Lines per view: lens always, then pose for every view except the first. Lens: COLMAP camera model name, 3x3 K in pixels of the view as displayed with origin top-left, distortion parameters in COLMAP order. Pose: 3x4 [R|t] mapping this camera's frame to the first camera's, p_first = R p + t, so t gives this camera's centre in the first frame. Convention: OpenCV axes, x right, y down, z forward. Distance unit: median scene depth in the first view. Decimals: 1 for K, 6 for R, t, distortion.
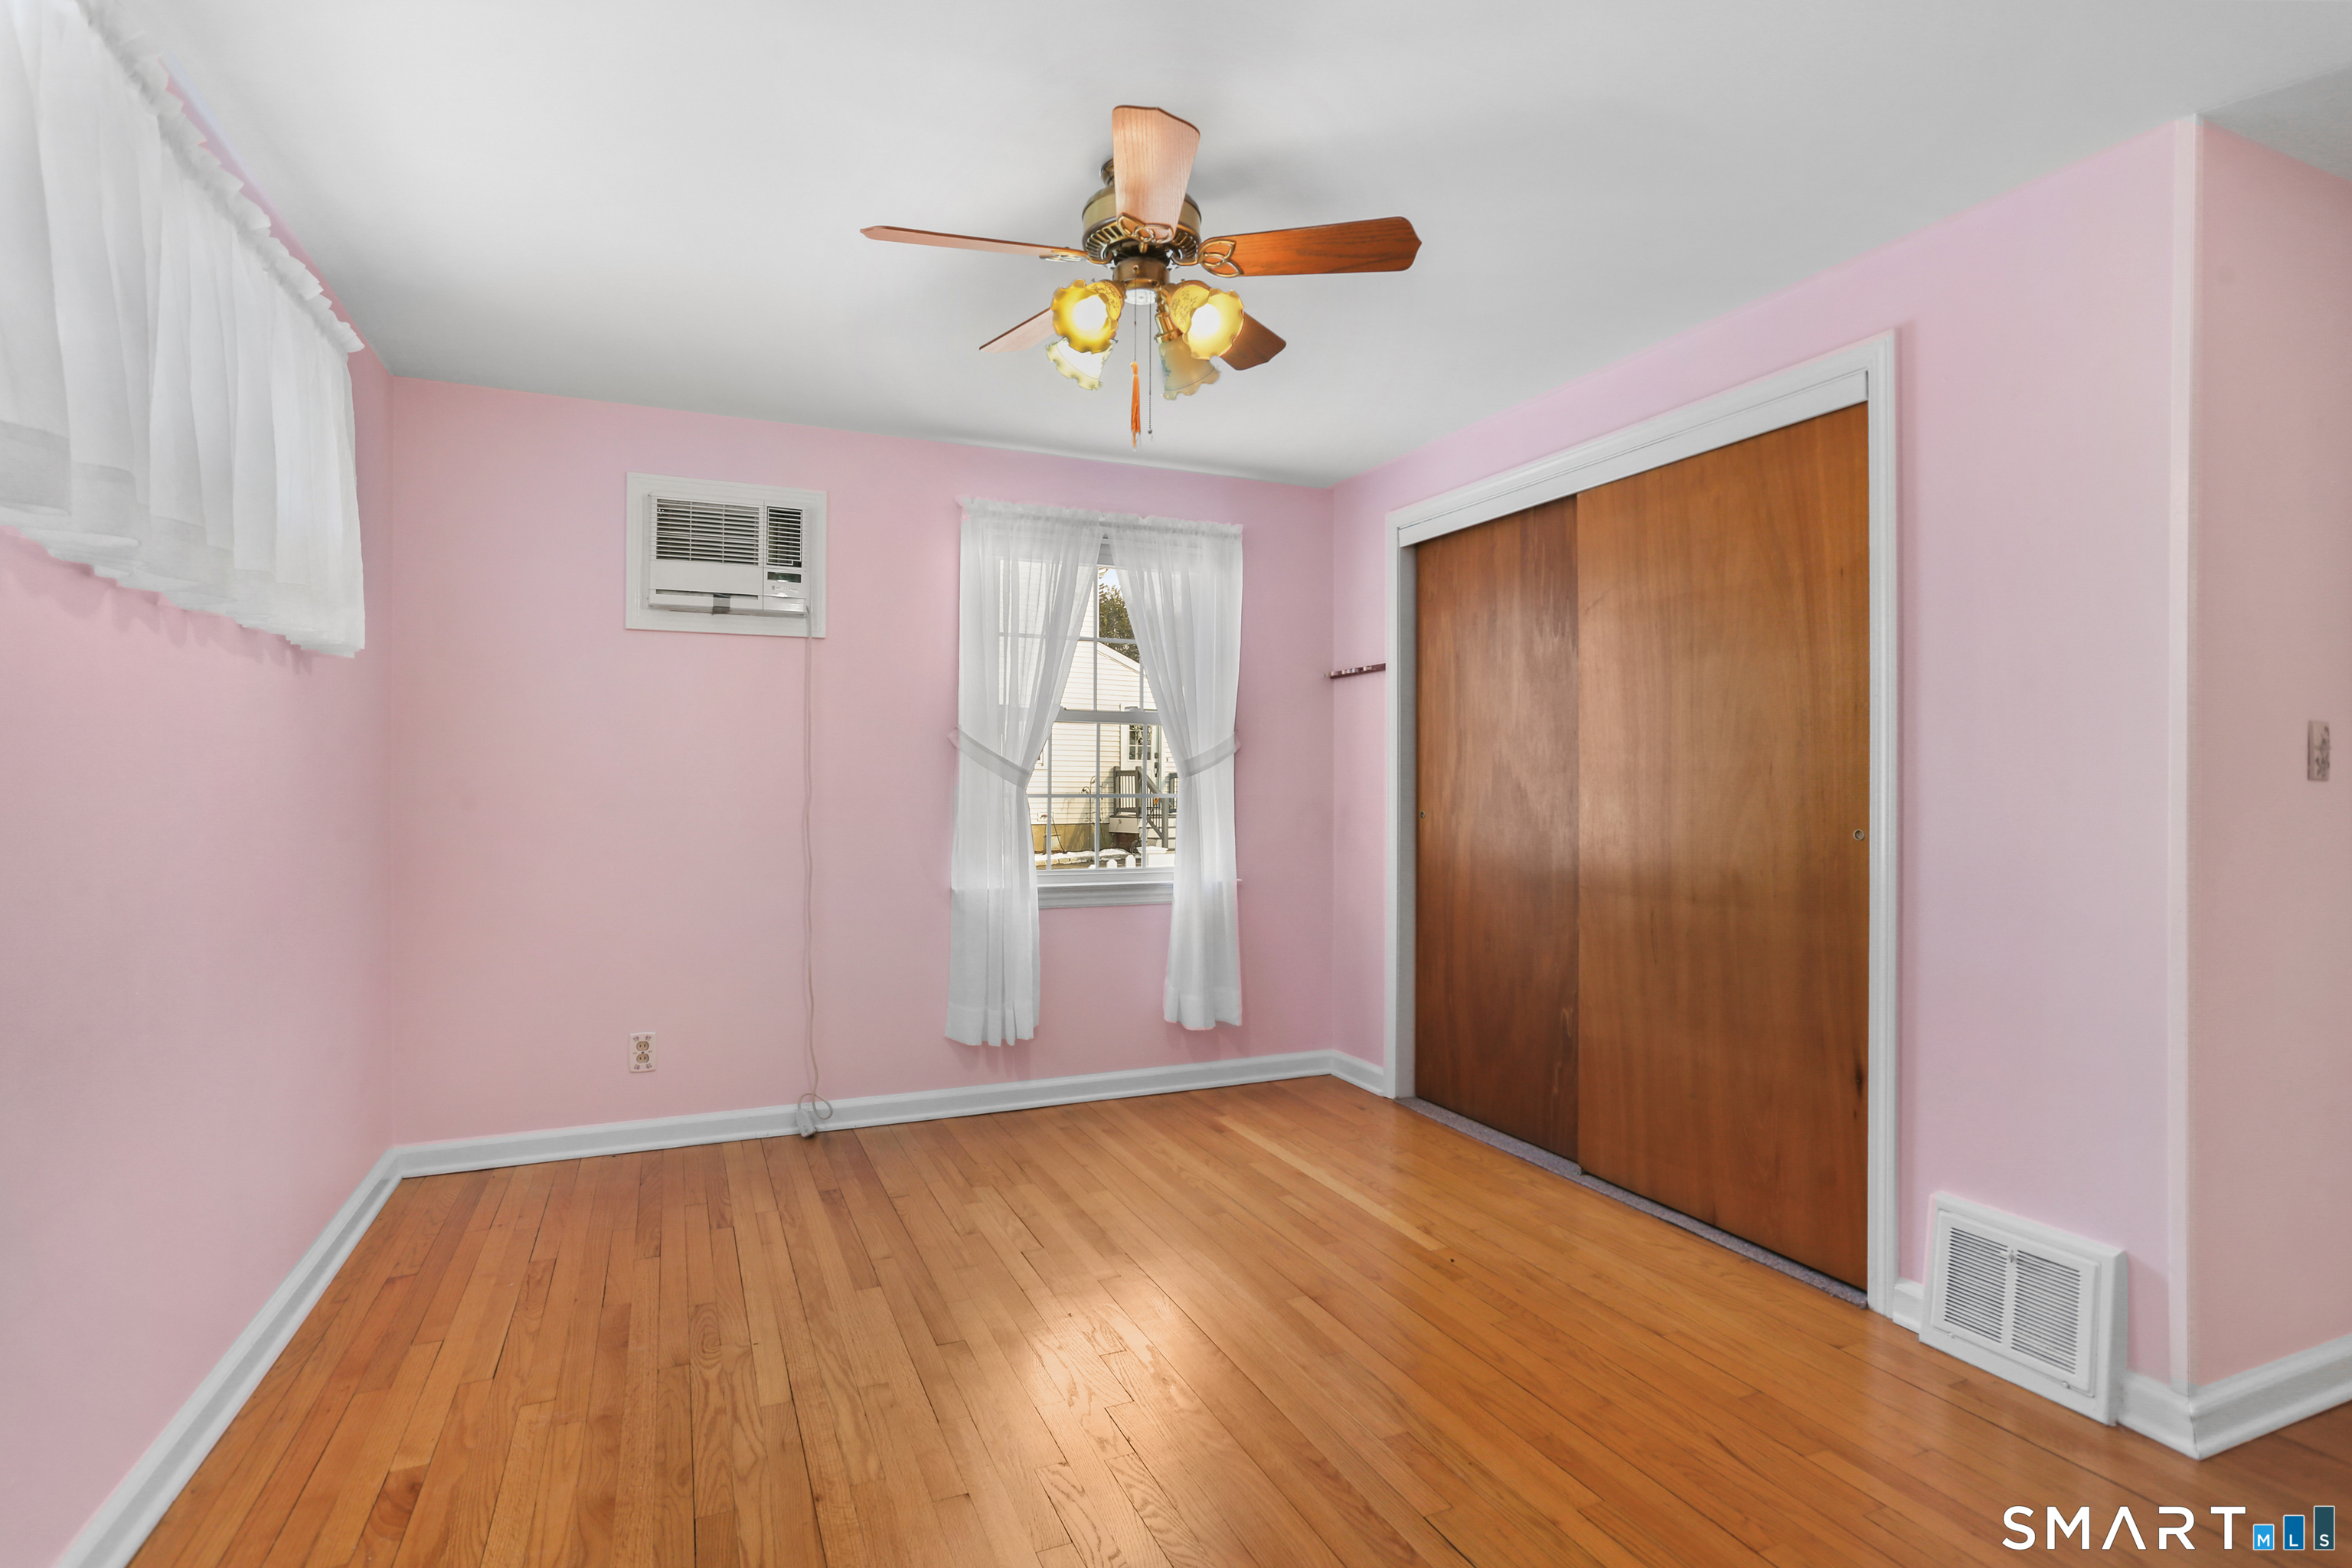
lens RADIAL K [[1142.6, 0, 1176.0], [0, 1142.6, 784.0], [0, 0, 1]] dist [-0.079267, 0.065843]
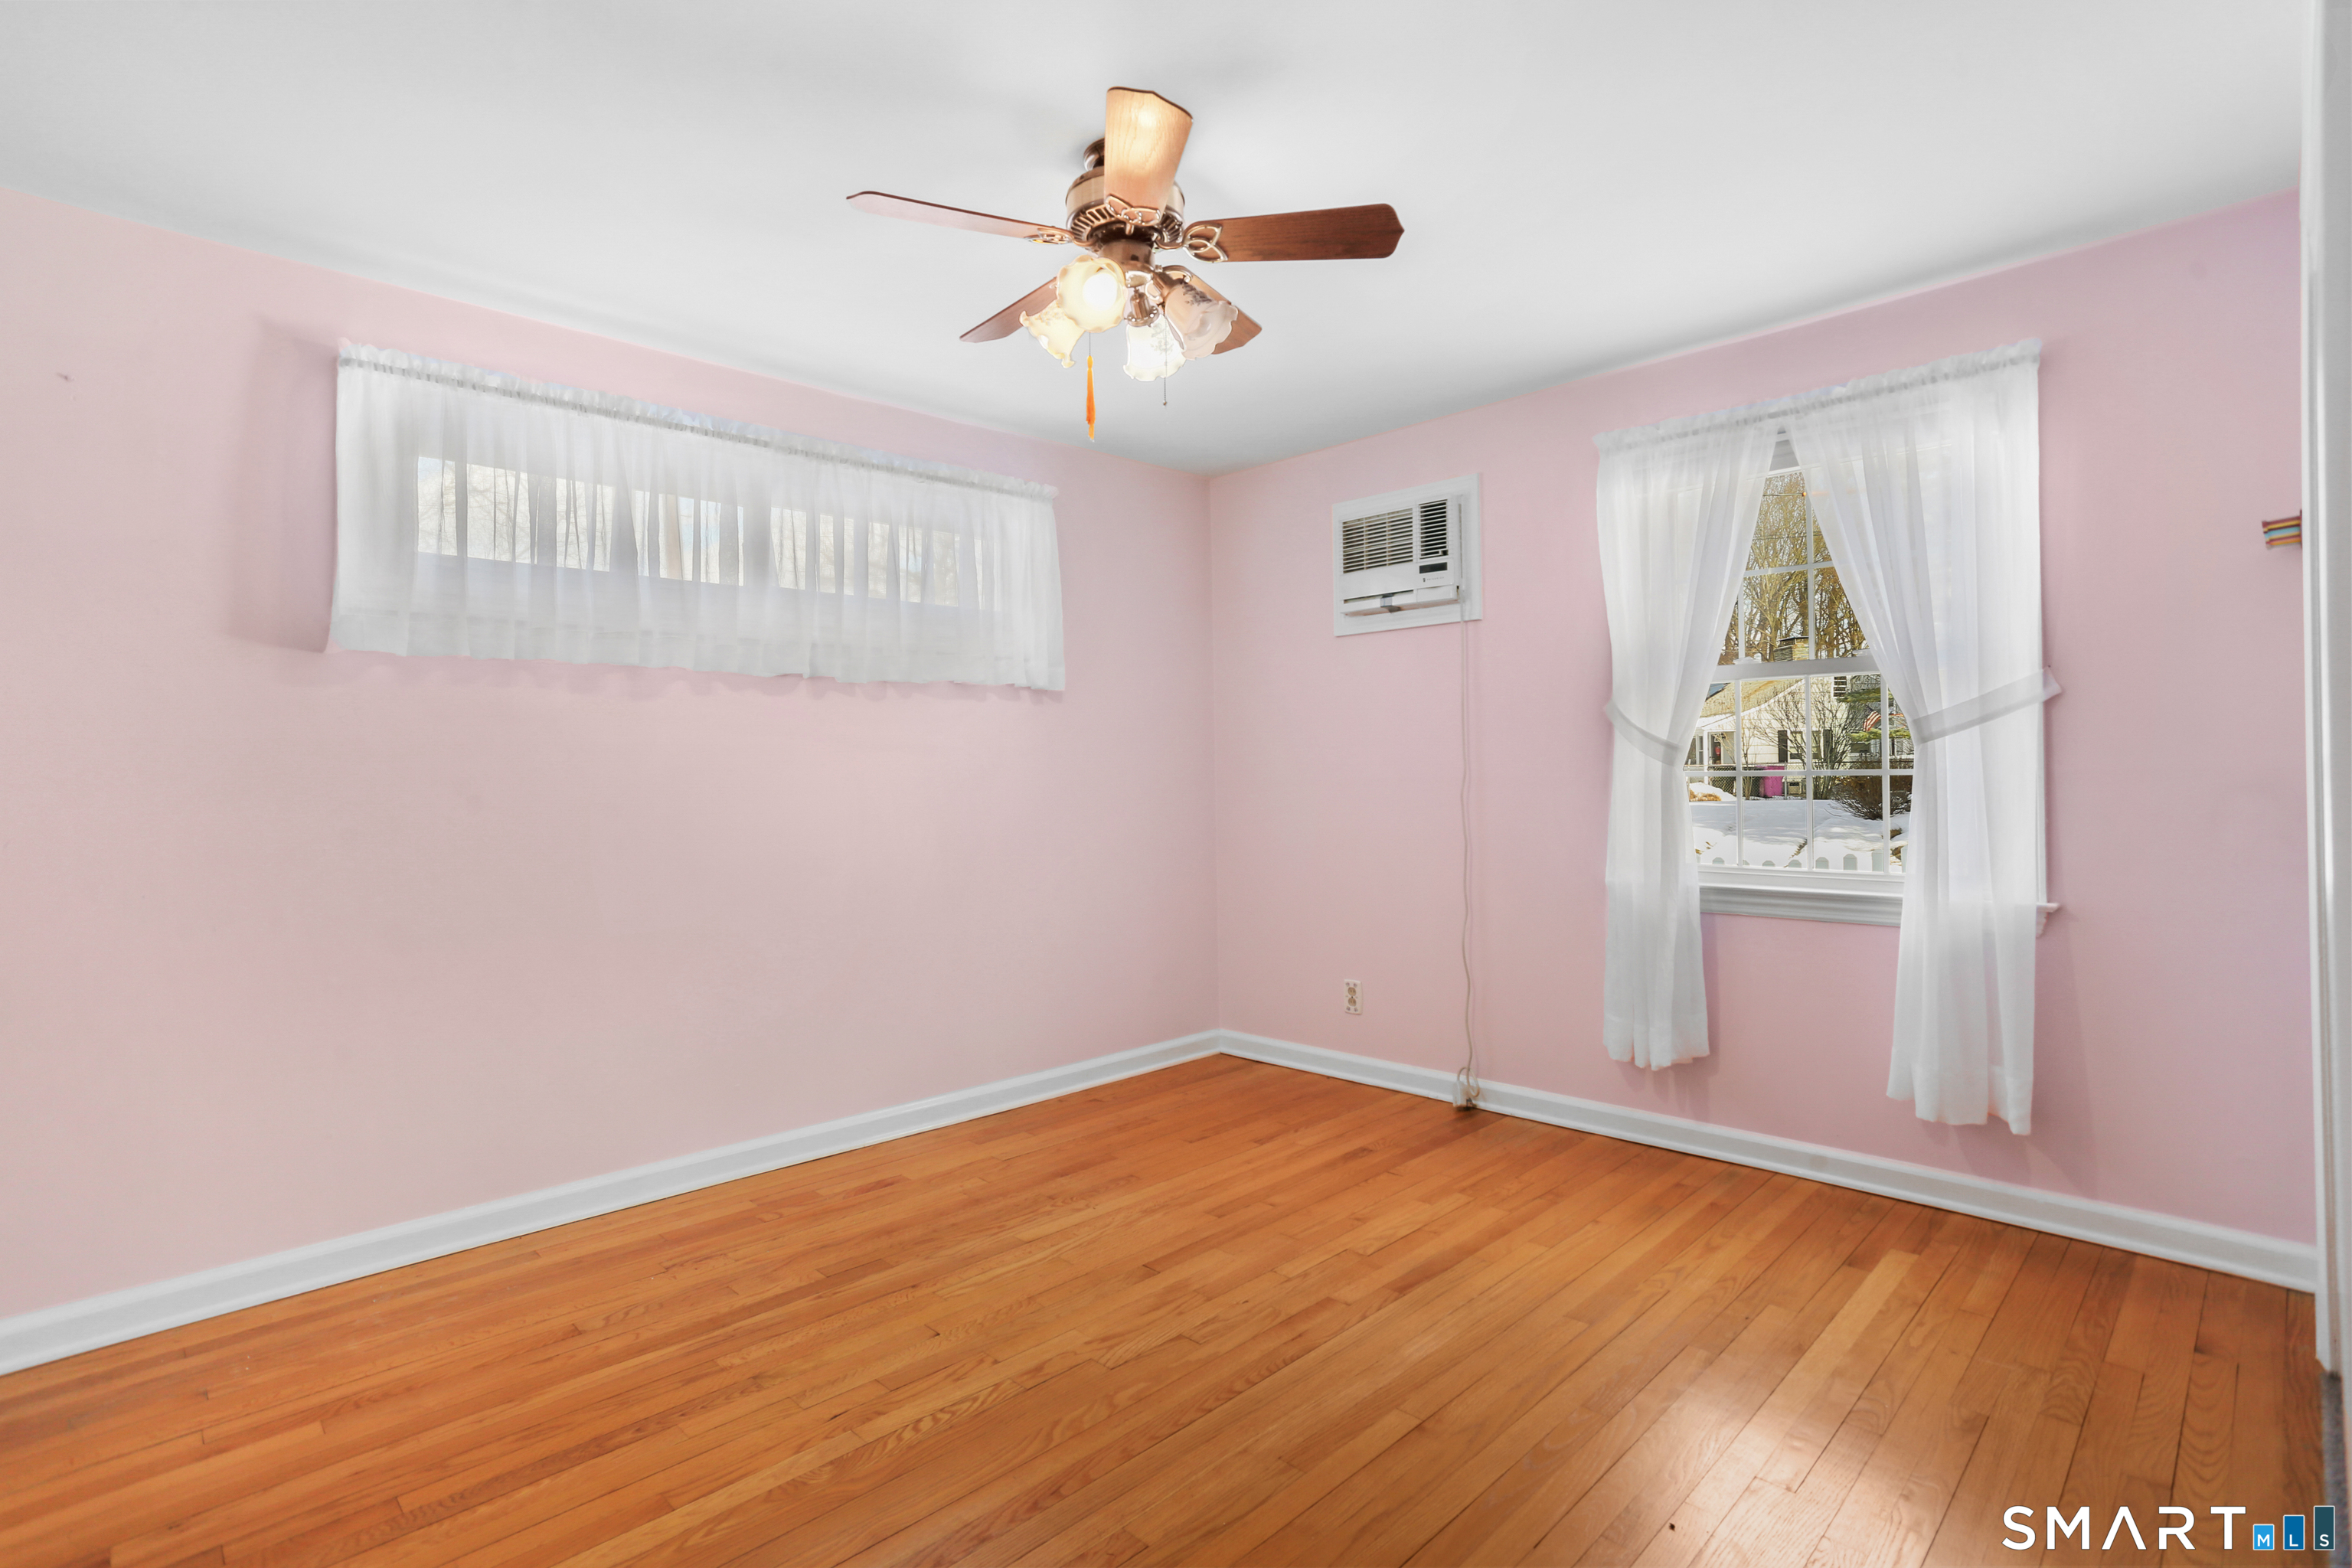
lens RADIAL K [[1132.3, 0, 1168.3], [0, 1132.3, 766.1], [0, 0, 1]] dist [-0.051425, 0.031130]
pose [[0.354641, -0.012809, -0.934915, 0.552916], [0.019448, 0.999791, -0.006321, 0.002578], [0.934800, -0.015940, 0.354816, 0.404229]]
